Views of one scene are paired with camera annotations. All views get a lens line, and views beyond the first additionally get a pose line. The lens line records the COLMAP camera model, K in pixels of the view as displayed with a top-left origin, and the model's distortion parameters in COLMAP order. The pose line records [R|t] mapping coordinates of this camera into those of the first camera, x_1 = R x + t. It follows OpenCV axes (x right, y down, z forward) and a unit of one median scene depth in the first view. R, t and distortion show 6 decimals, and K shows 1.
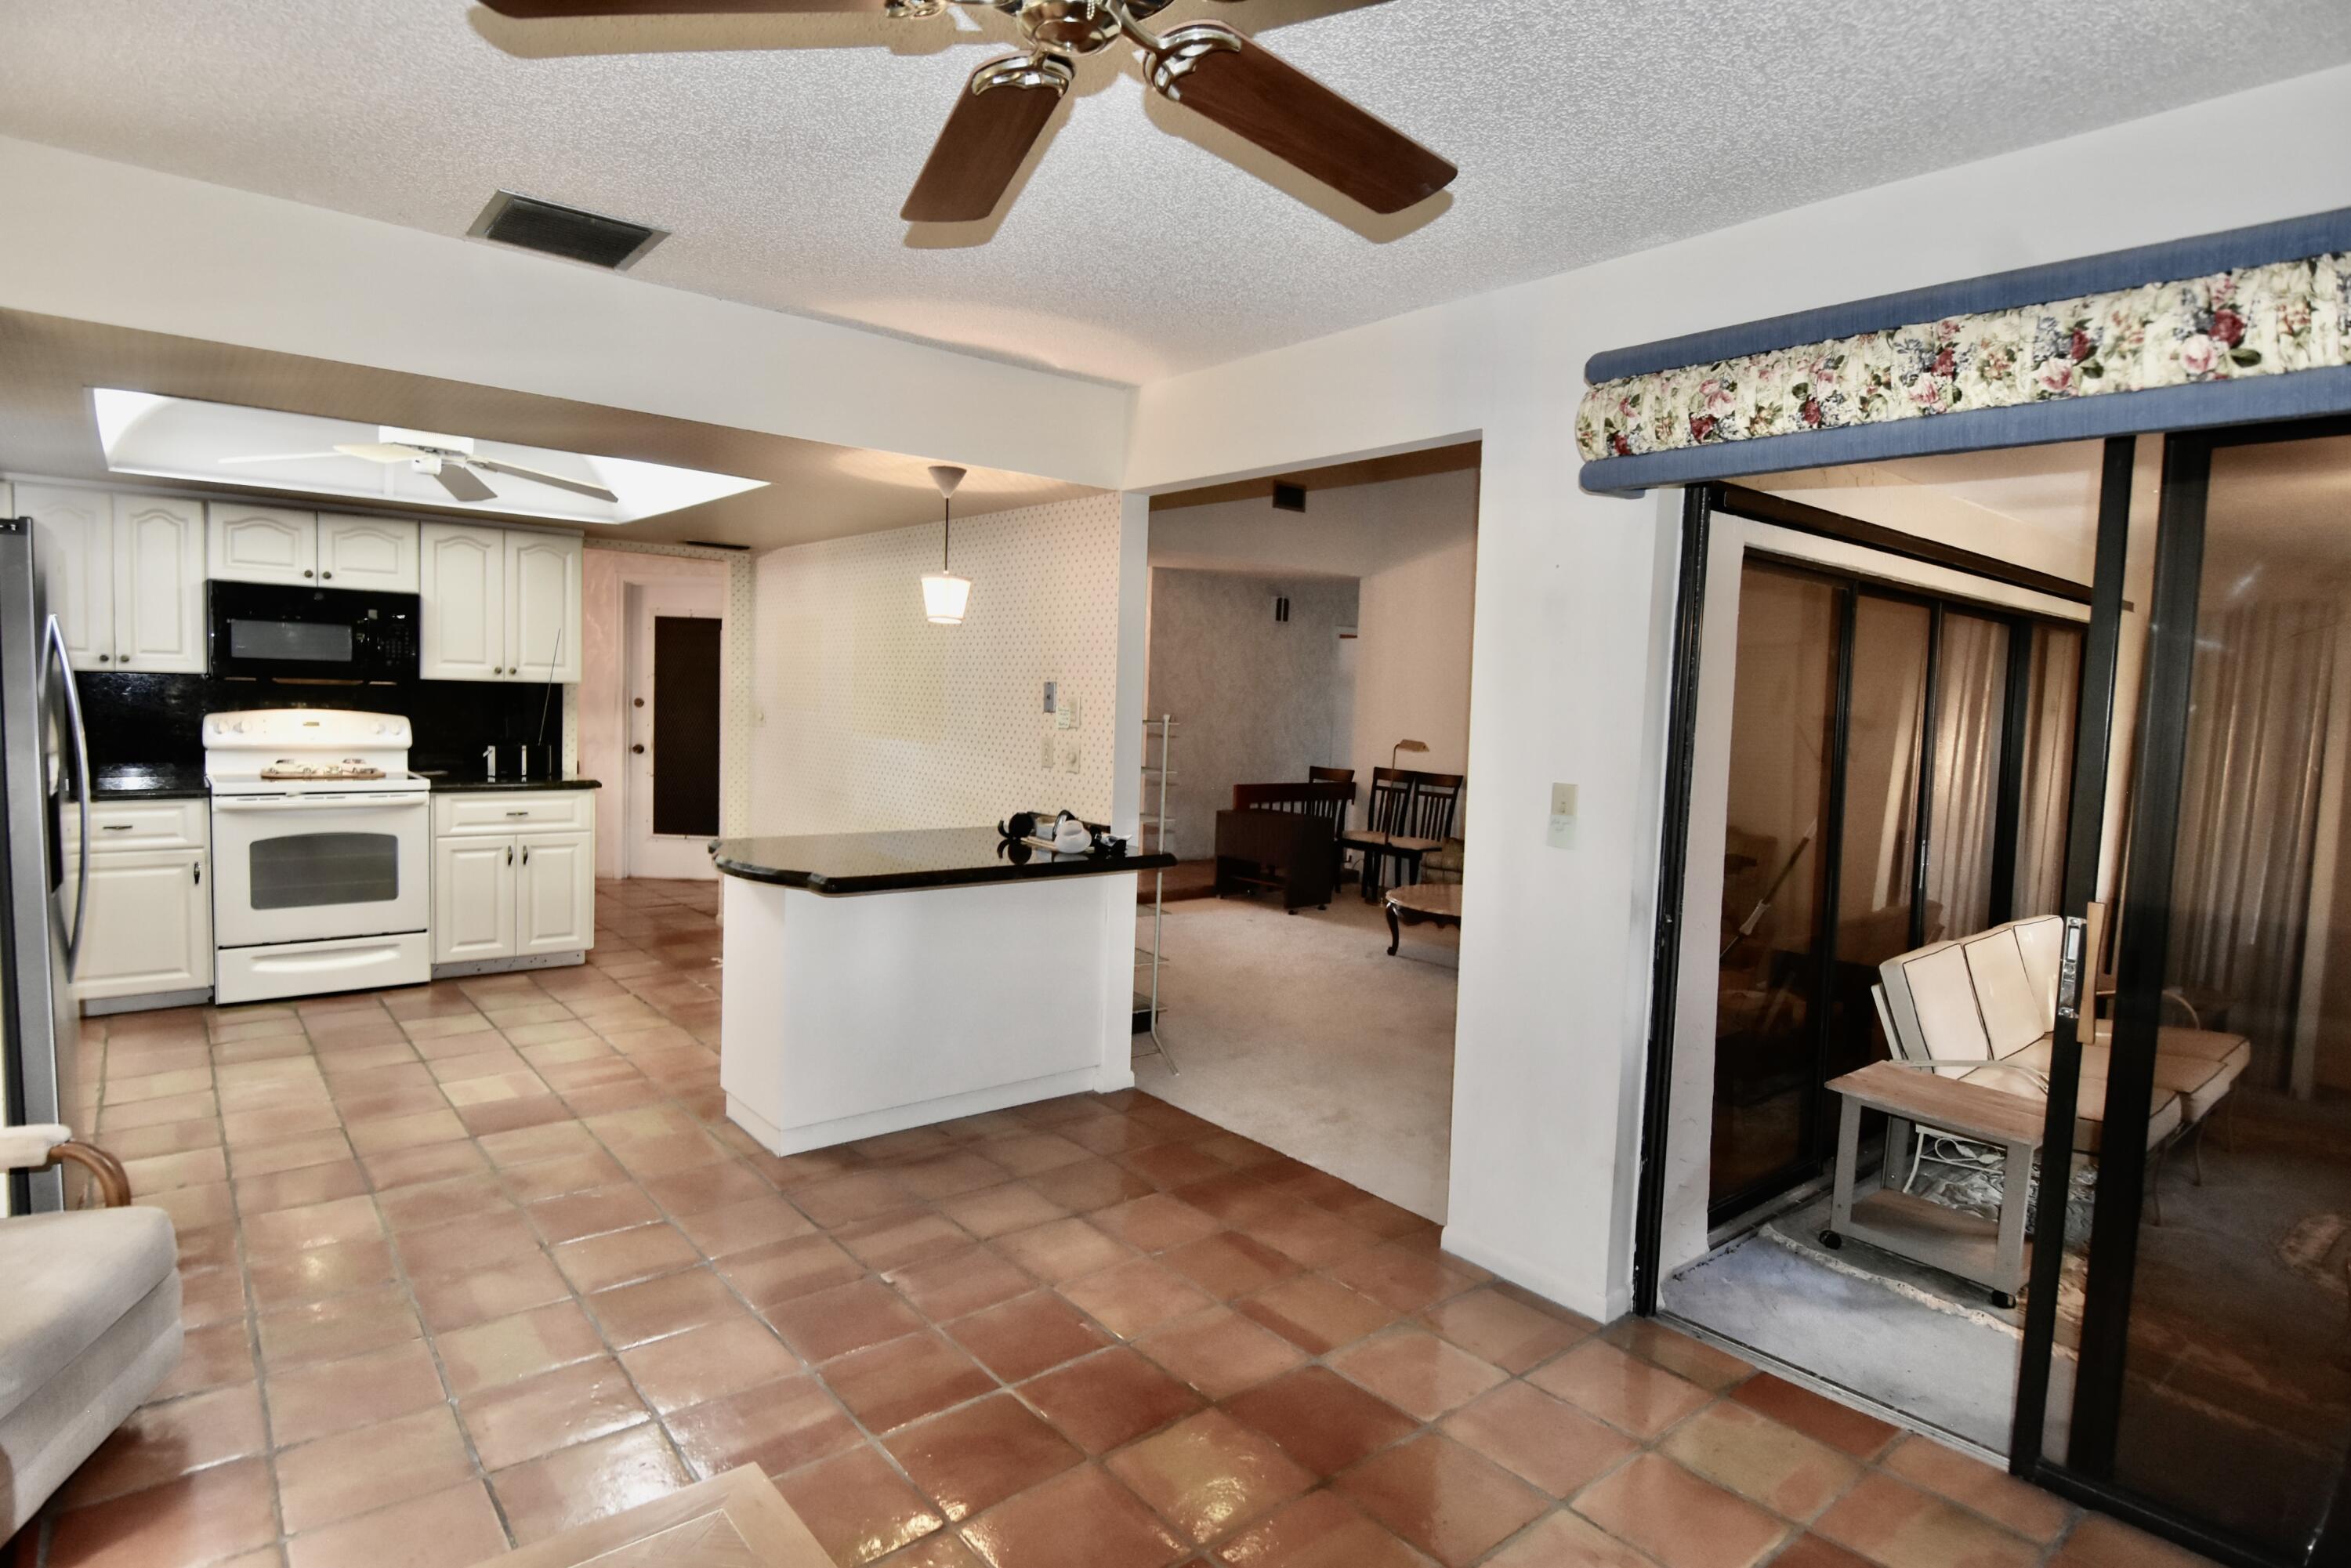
lens RADIAL K [[1227.8, 0, 1169.5], [0, 1227.8, 771.7], [0, 0, 1]] dist [-0.003338, -0.002210]
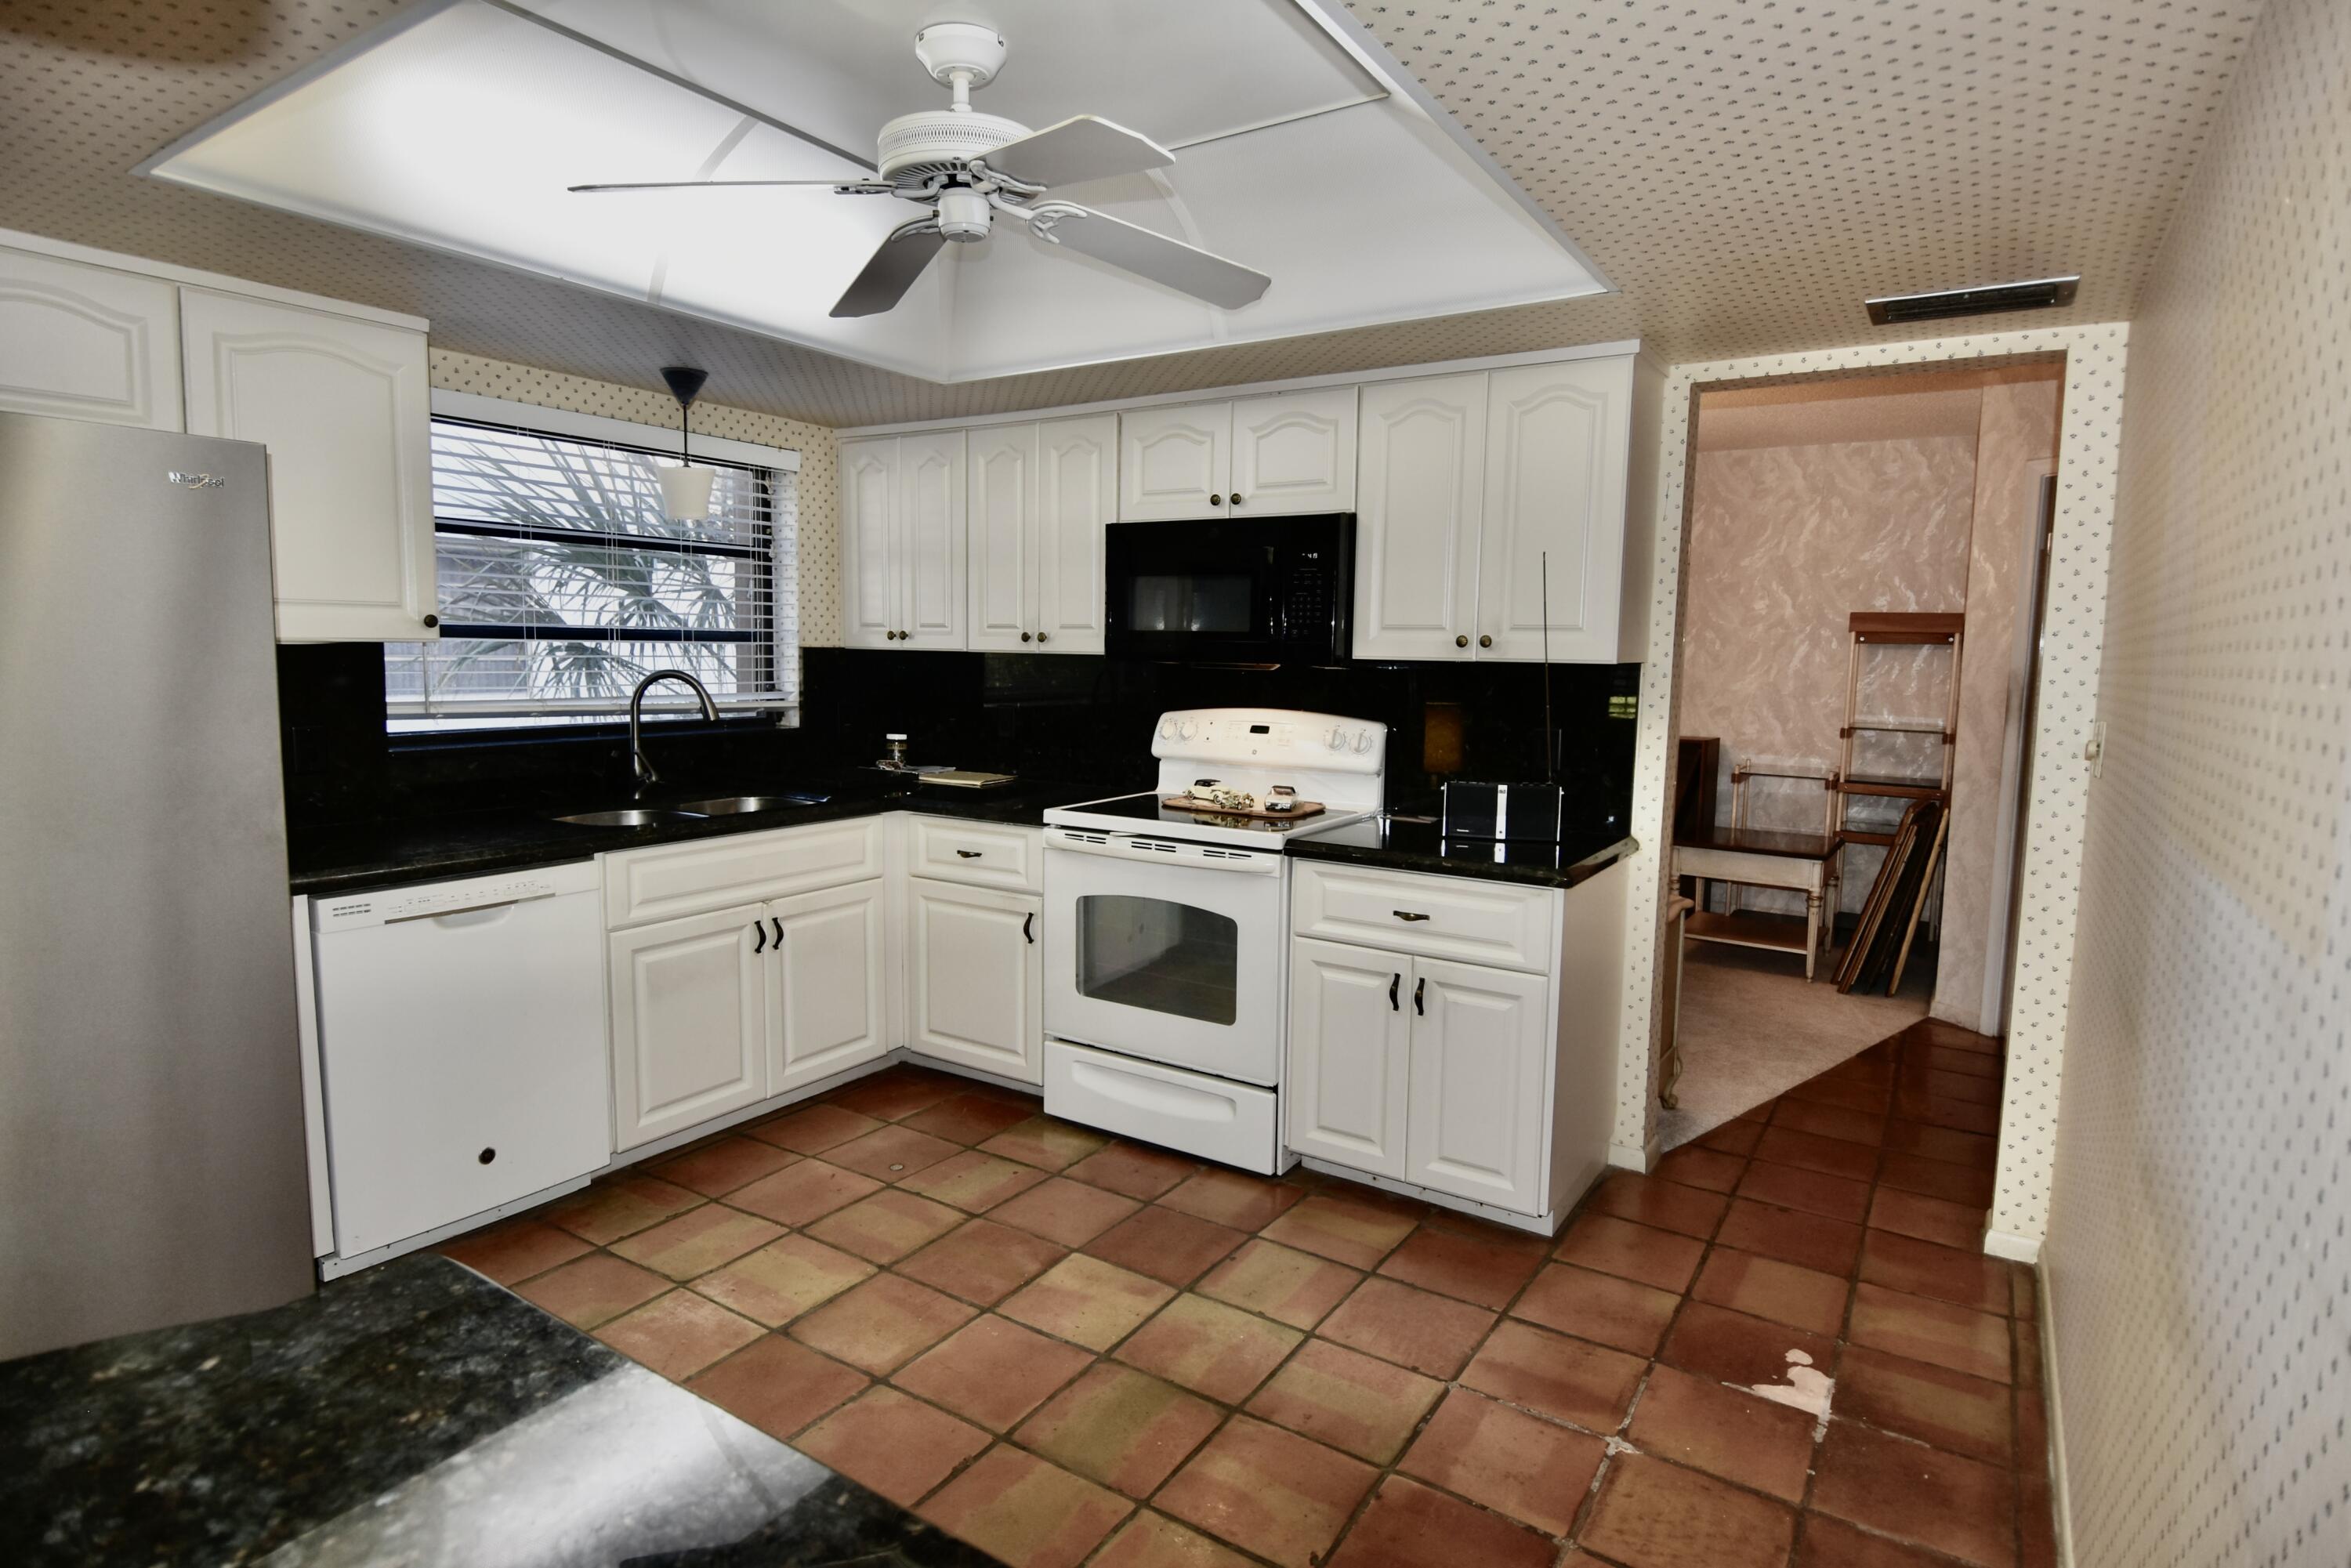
lens RADIAL K [[1227.8, 0, 1169.5], [0, 1227.8, 771.7], [0, 0, 1]] dist [-0.003338, -0.002210]
pose [[0.292988, 0.062605, -0.954064, -0.077935], [-0.070831, 0.996533, 0.043640, -0.044328], [0.953489, 0.054792, 0.296407, 0.795394]]
